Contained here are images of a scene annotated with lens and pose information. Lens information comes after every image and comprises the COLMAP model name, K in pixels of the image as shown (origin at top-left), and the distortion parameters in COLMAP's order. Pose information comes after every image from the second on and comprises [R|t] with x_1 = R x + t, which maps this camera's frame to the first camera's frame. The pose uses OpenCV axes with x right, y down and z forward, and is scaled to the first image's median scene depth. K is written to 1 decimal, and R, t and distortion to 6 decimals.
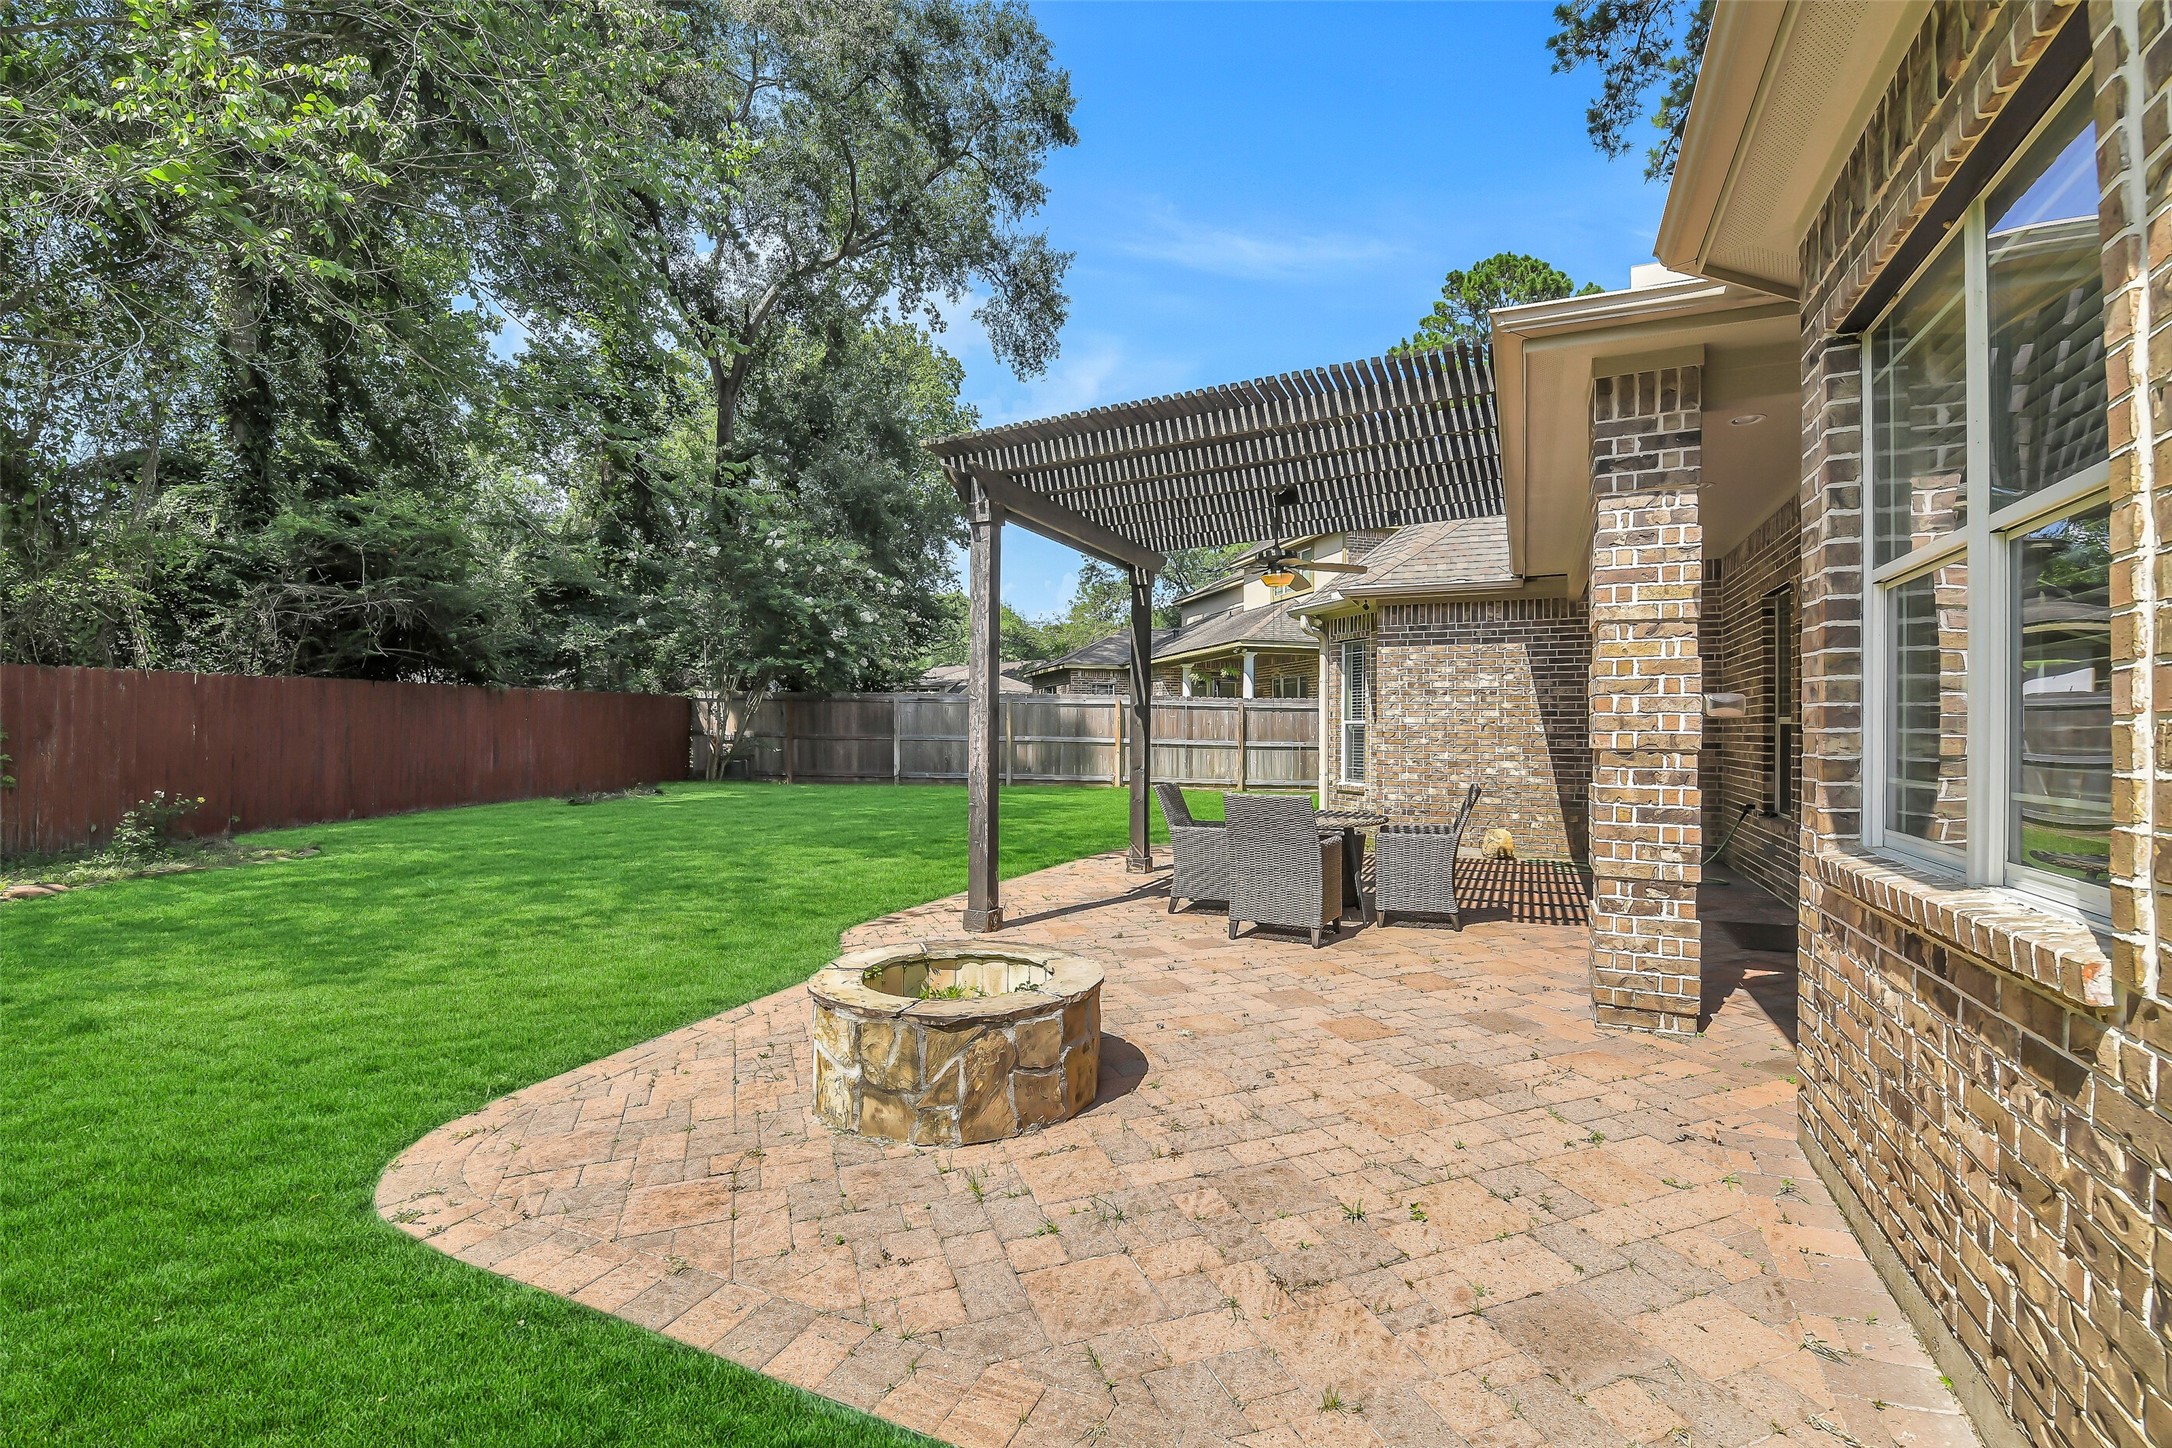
lens RADIAL K [[957.0, 0, 1086.0], [0, 957.0, 724.0], [0, 0, 1]] dist [-0.010323, -0.000070]
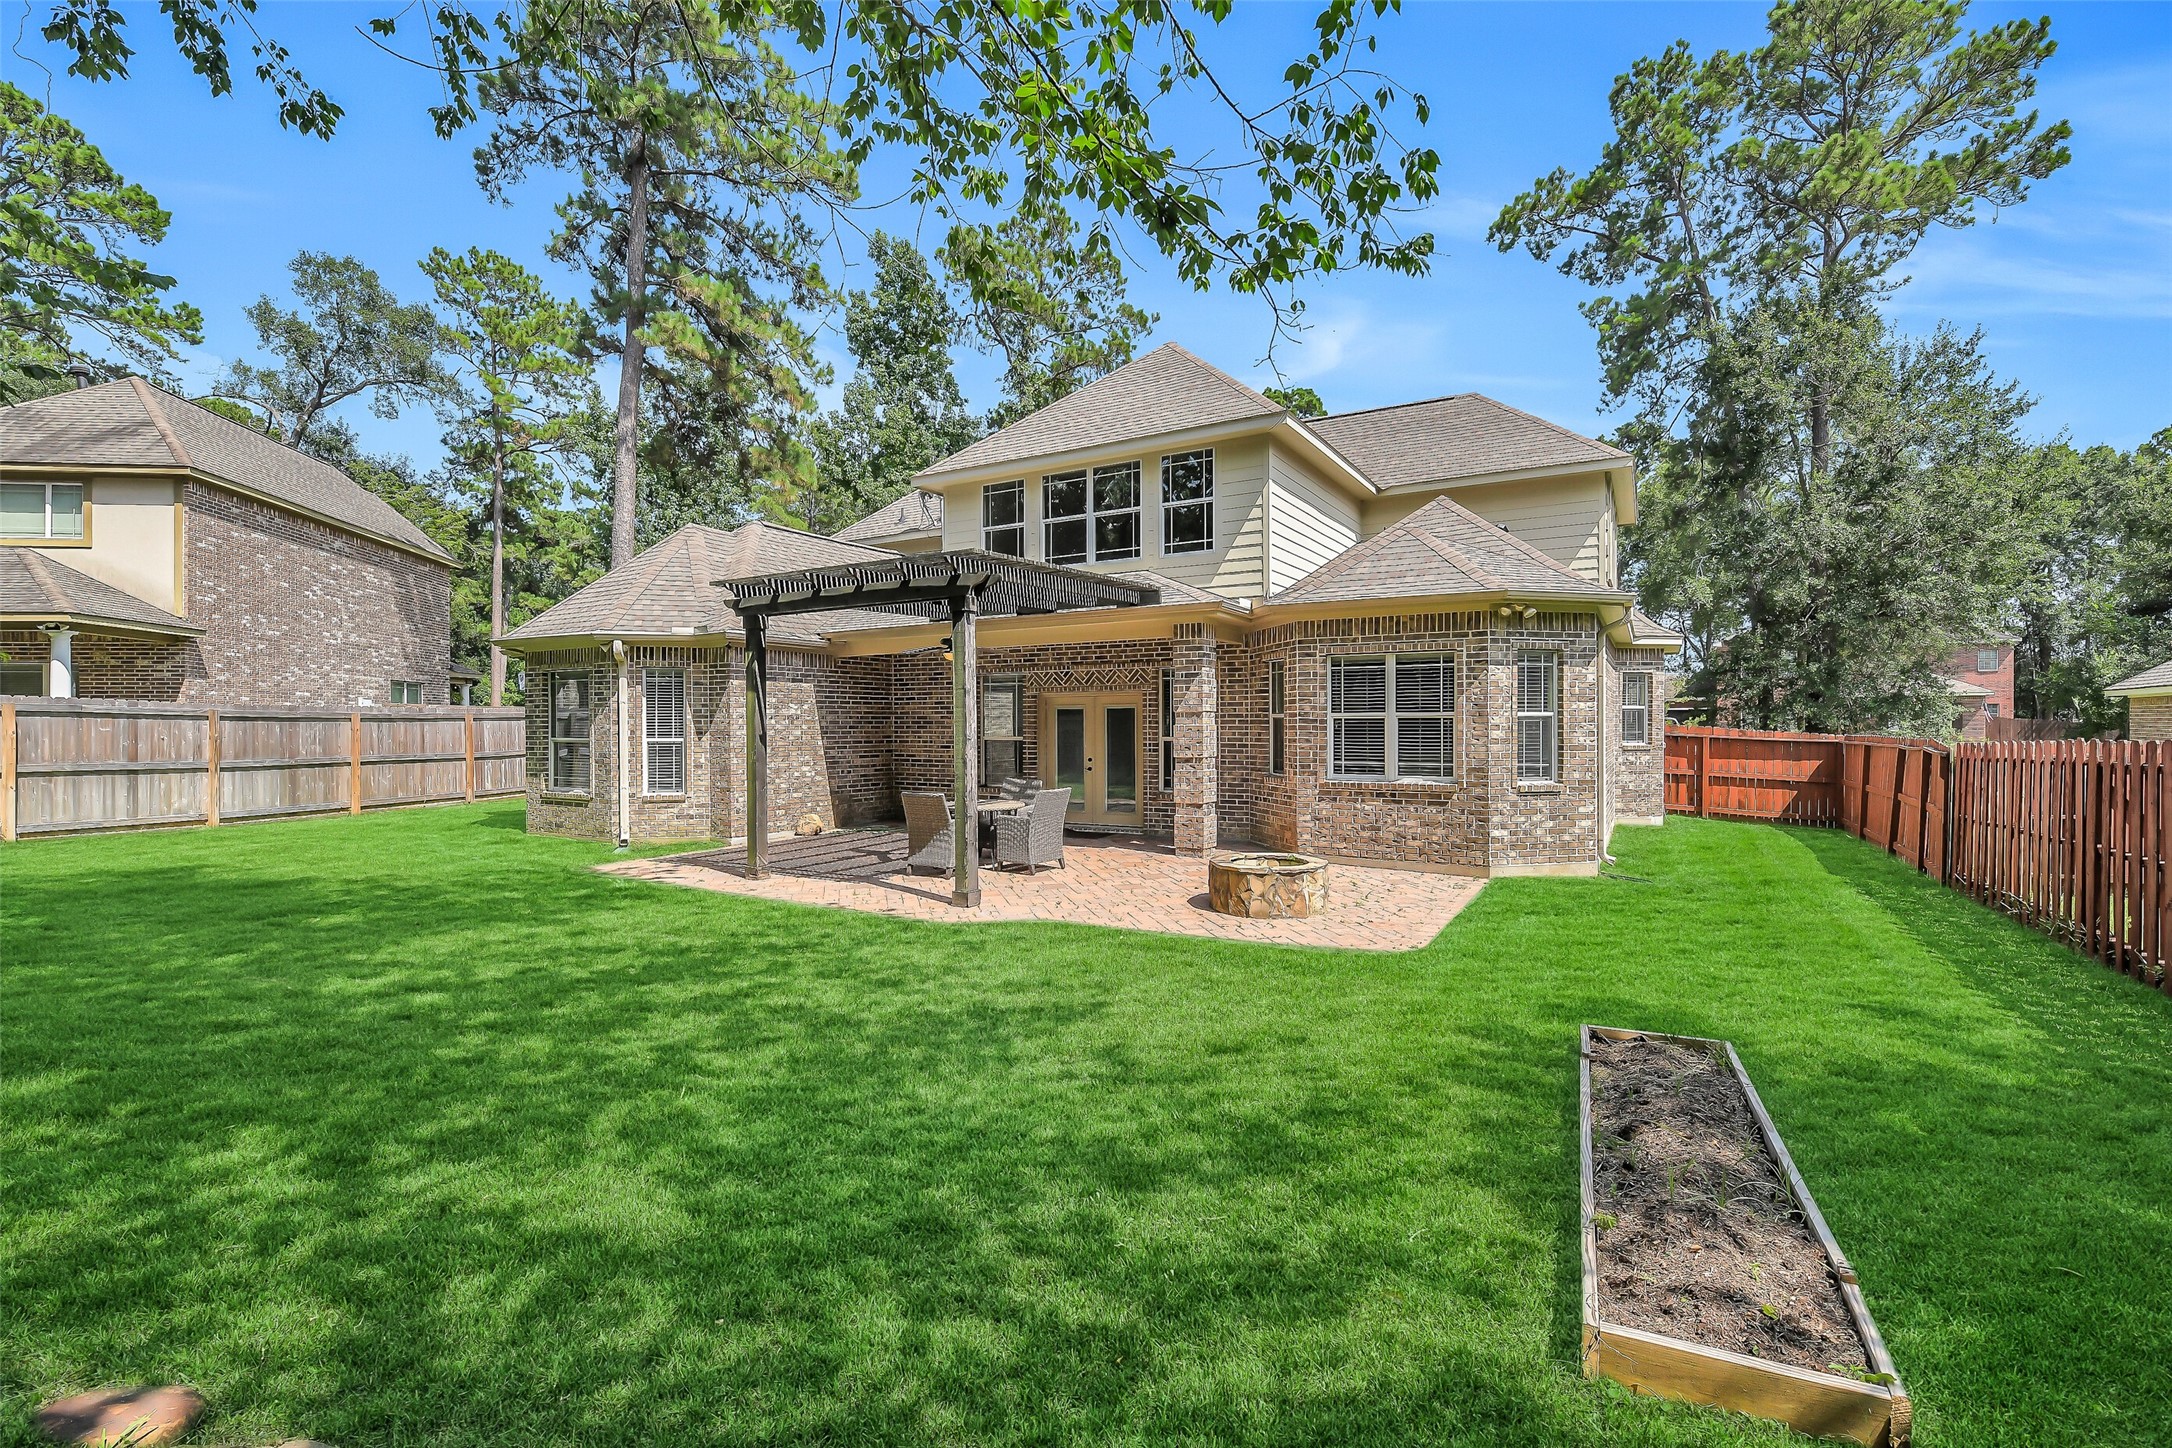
lens RADIAL K [[957.0, 0, 1086.0], [0, 957.0, 724.0], [0, 0, 1]] dist [-0.010323, -0.000070]
pose [[0.100941, -0.012806, 0.994810, -0.618043], [-0.005876, 0.999892, 0.013467, -0.030202], [-0.994875, -0.007205, 0.100855, 0.289930]]
